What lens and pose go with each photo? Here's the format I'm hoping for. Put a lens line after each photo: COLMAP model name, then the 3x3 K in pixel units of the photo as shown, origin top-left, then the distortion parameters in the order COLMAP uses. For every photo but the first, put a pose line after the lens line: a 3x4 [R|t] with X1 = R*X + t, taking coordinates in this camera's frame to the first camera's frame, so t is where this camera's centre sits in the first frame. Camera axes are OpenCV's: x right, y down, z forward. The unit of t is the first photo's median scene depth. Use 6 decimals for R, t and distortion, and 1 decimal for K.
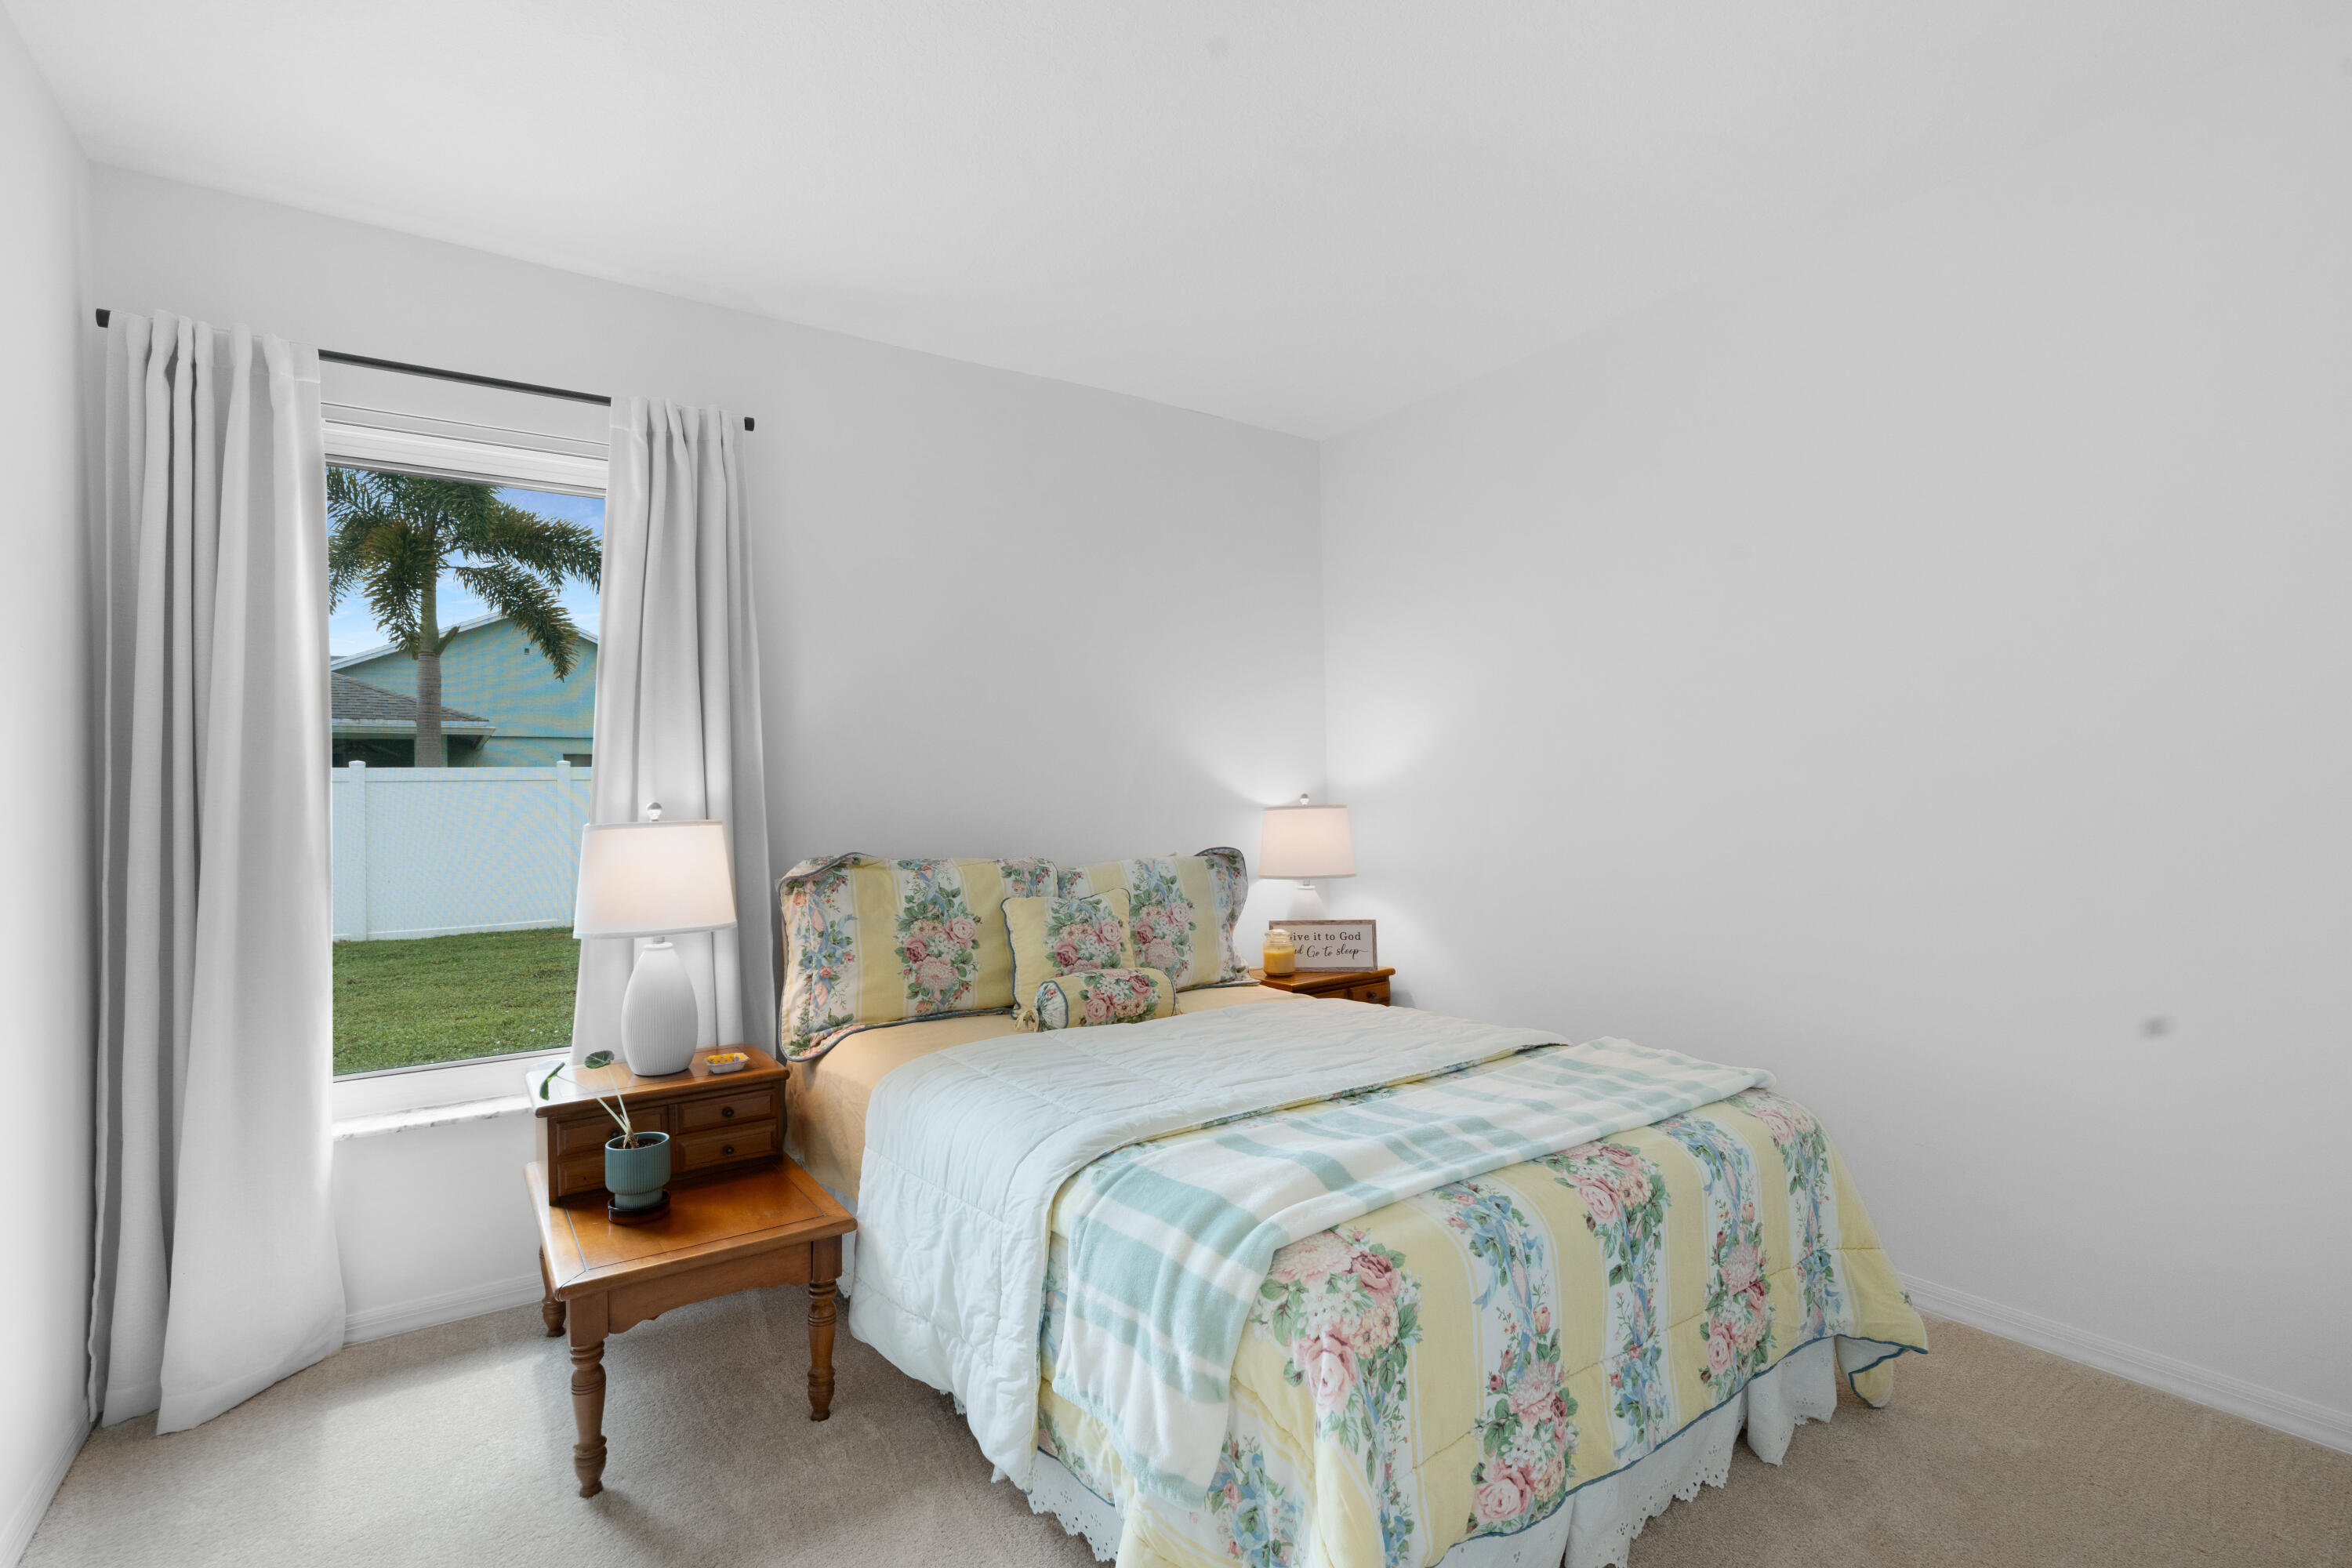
lens RADIAL K [[1063.2, 0, 1129.7], [0, 1063.2, 782.9], [0, 0, 1]] dist [-0.013841, 0.004310]
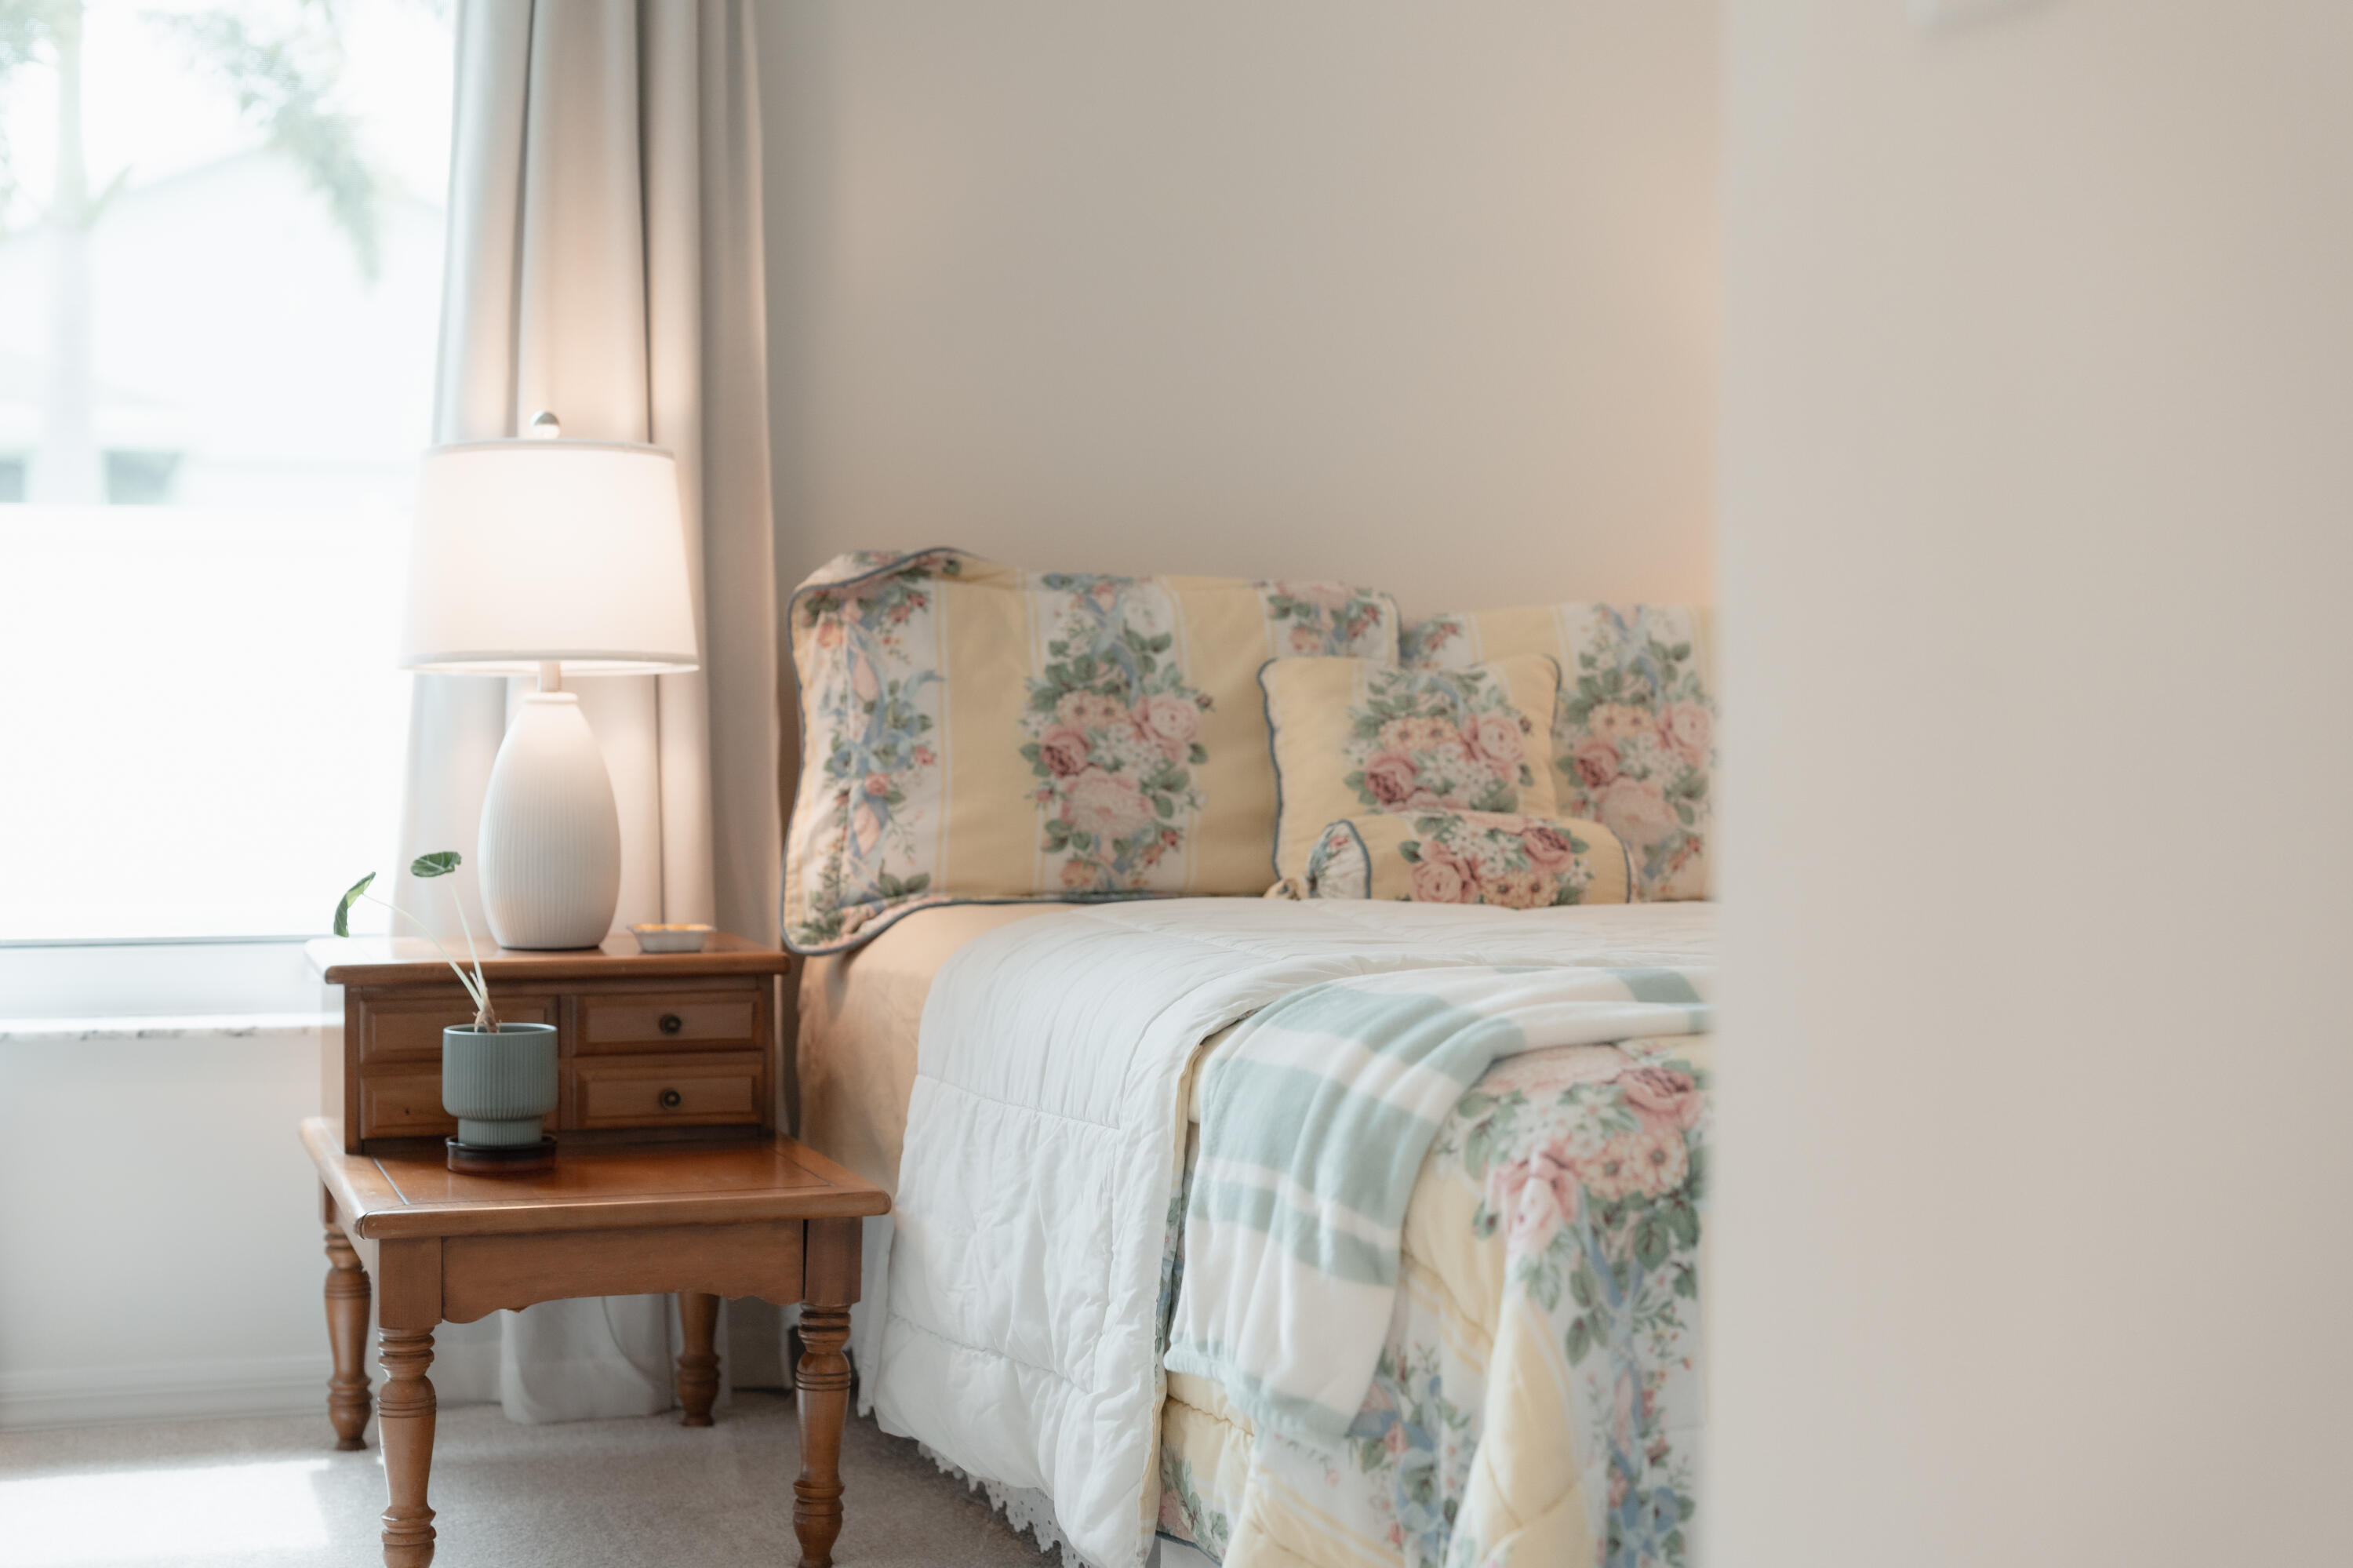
lens RADIAL K [[3290.7, 0, 1171.5], [0, 3290.7, 786.5], [0, 0, 1]] dist [0.002752, 0.000000]
pose [[0.967868, 0.029890, -0.249676, 0.264404], [-0.020482, 0.998982, 0.040192, 0.146581], [0.250623, -0.033786, 0.967495, -0.497865]]
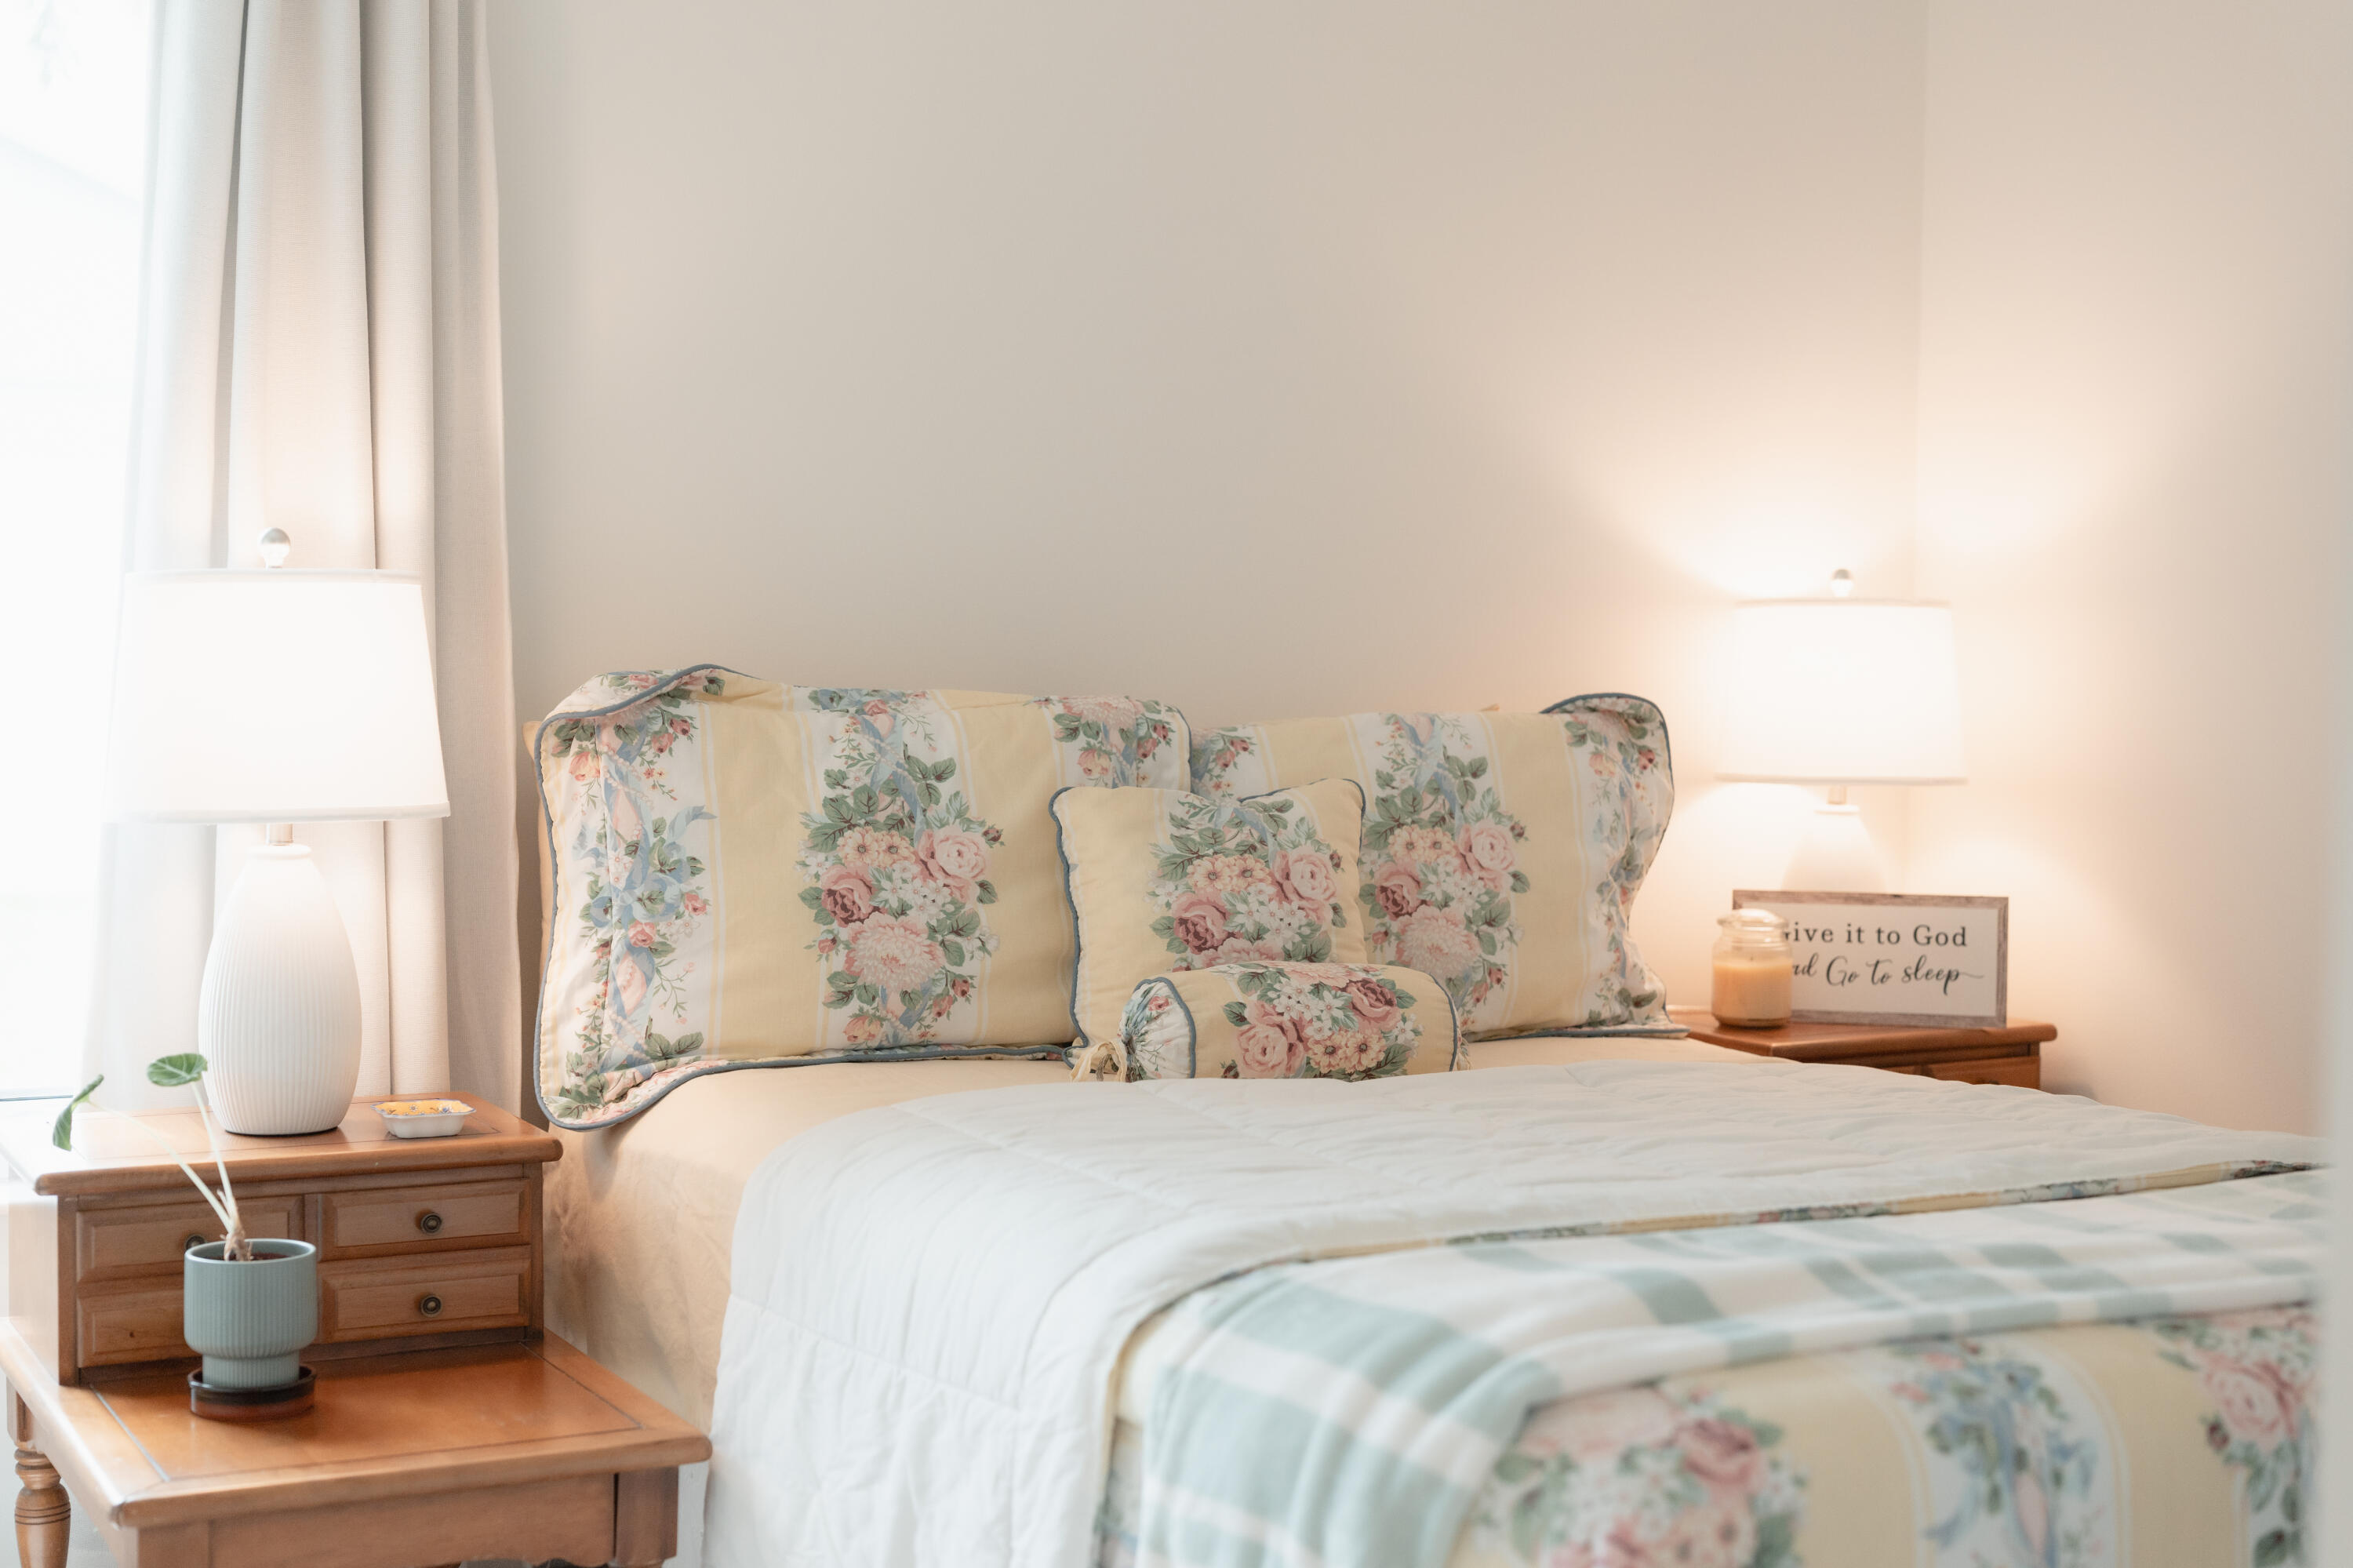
lens RADIAL K [[3290.7, 0, 1156.2], [0, 3290.7, 769.4], [0, 0, 1]] dist [0.002752, 0.000000]
pose [[0.994258, 0.036554, -0.100572, 0.068477], [-0.029967, 0.997354, 0.066241, 0.019772], [0.102727, -0.062847, 0.992722, -0.383532]]
